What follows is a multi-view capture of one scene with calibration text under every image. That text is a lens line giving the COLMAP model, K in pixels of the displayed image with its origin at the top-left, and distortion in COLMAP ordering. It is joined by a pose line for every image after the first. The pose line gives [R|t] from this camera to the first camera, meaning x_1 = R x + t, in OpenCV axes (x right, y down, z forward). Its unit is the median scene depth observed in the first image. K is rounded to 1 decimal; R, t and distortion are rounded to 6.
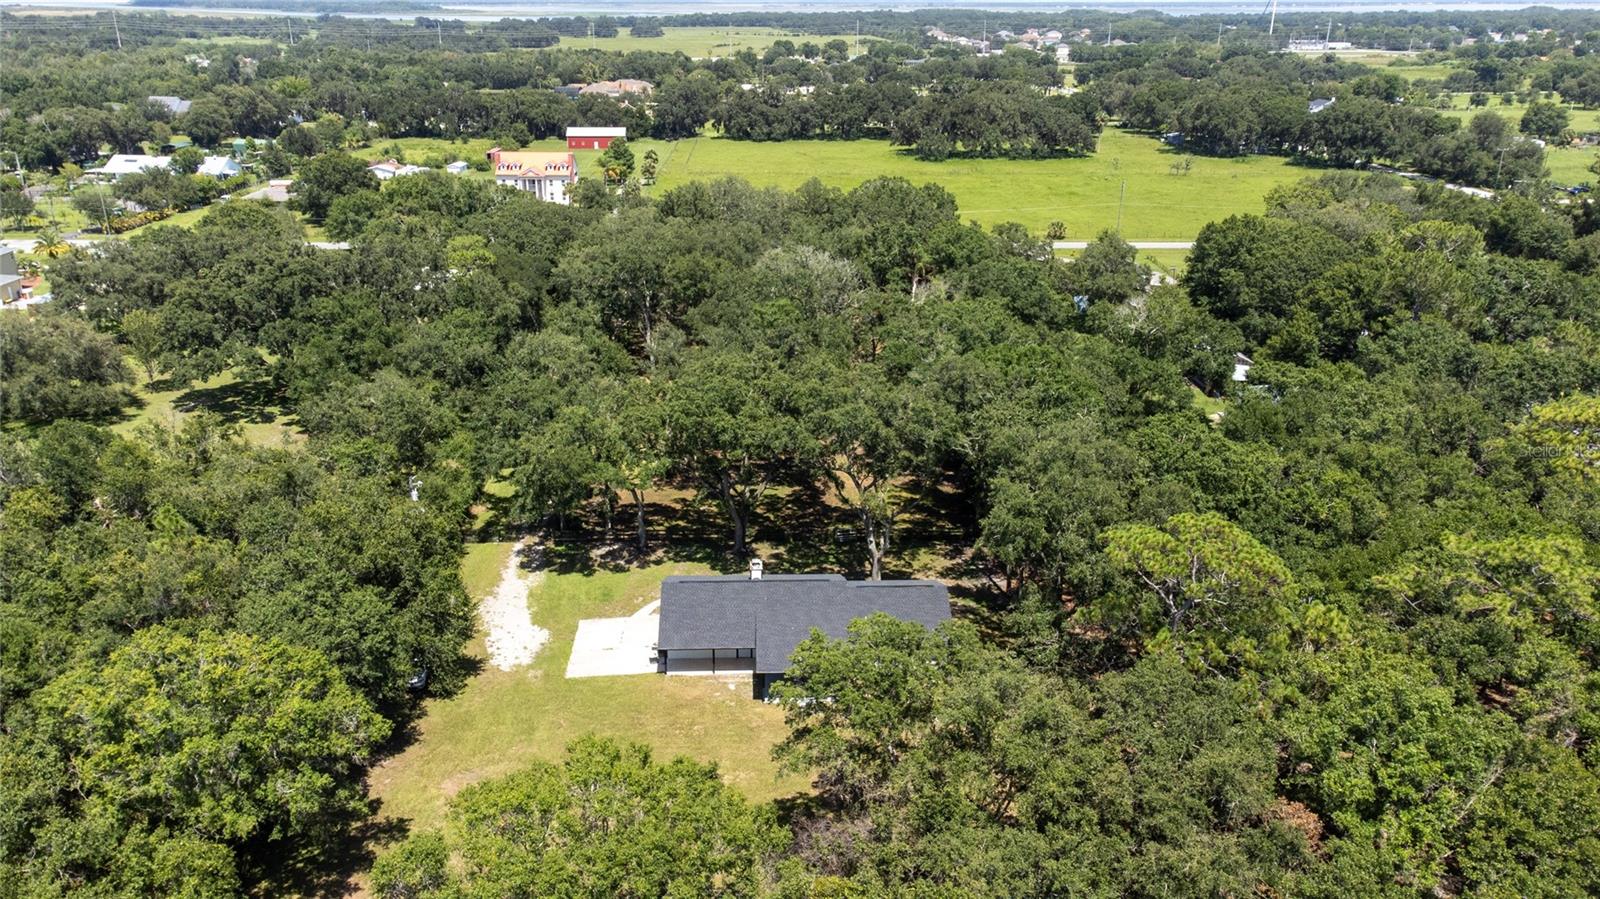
lens RADIAL K [[1183.0, 0, 798.8], [0, 1183.0, 443.6], [0, 0, 1]] dist [0.022925, 0.042320]
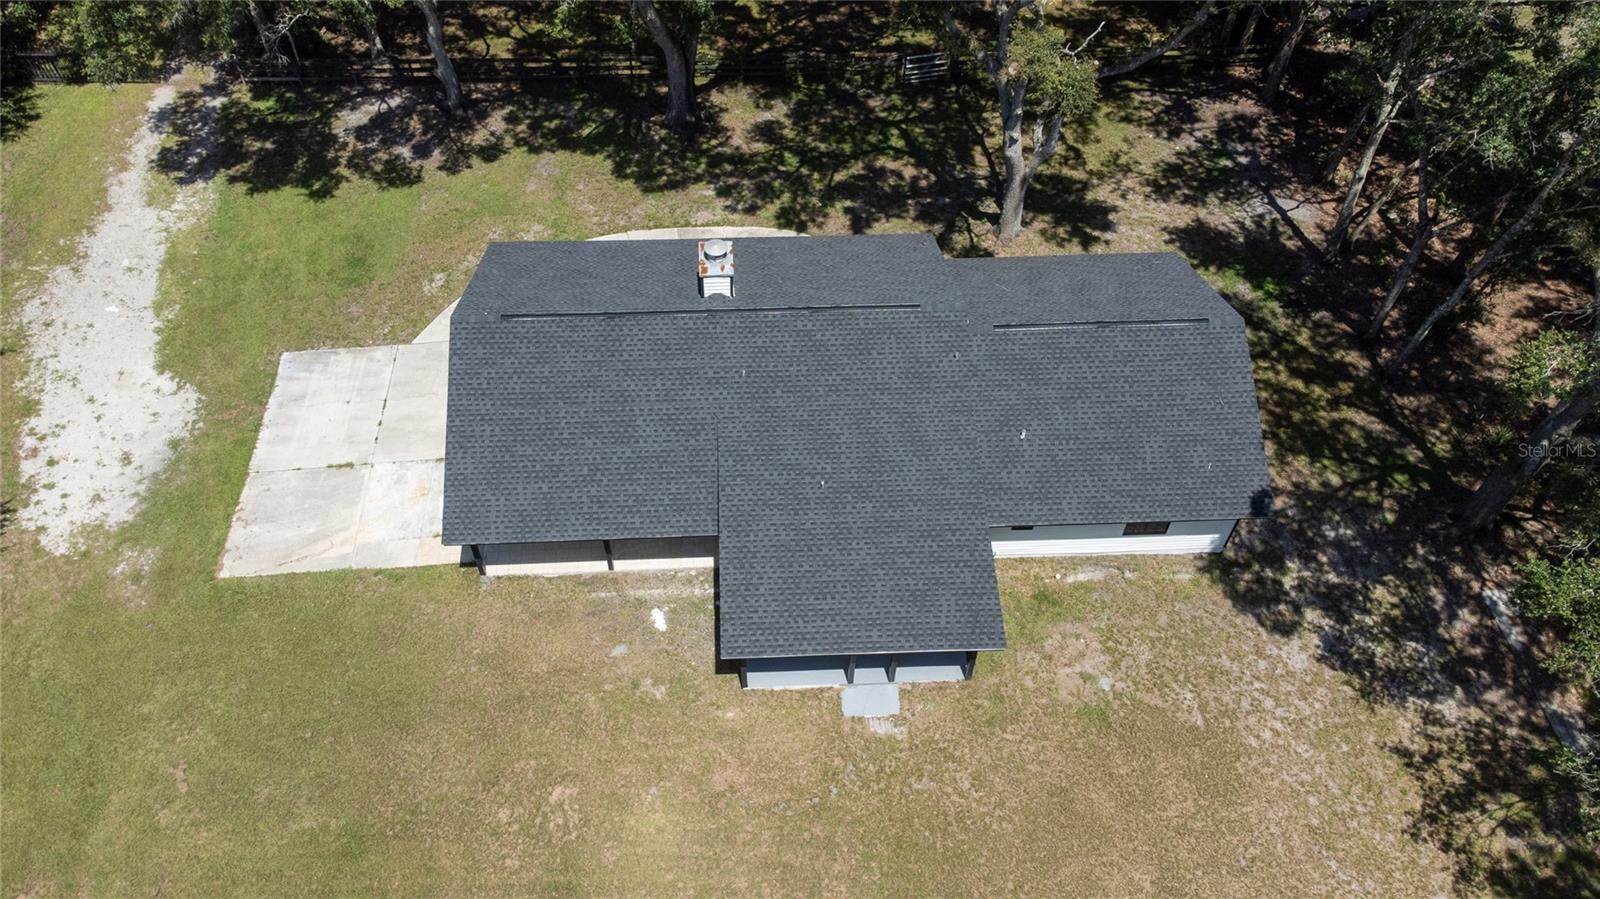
lens RADIAL K [[1183.0, 0, 799.7], [0, 1183.0, 452.0], [0, 0, 1]] dist [0.022925, 0.042320]
pose [[0.999928, -0.005058, 0.010925, -0.012246], [-0.001279, 0.857690, 0.514165, -0.026446], [-0.011971, -0.514142, 0.857622, 0.557052]]
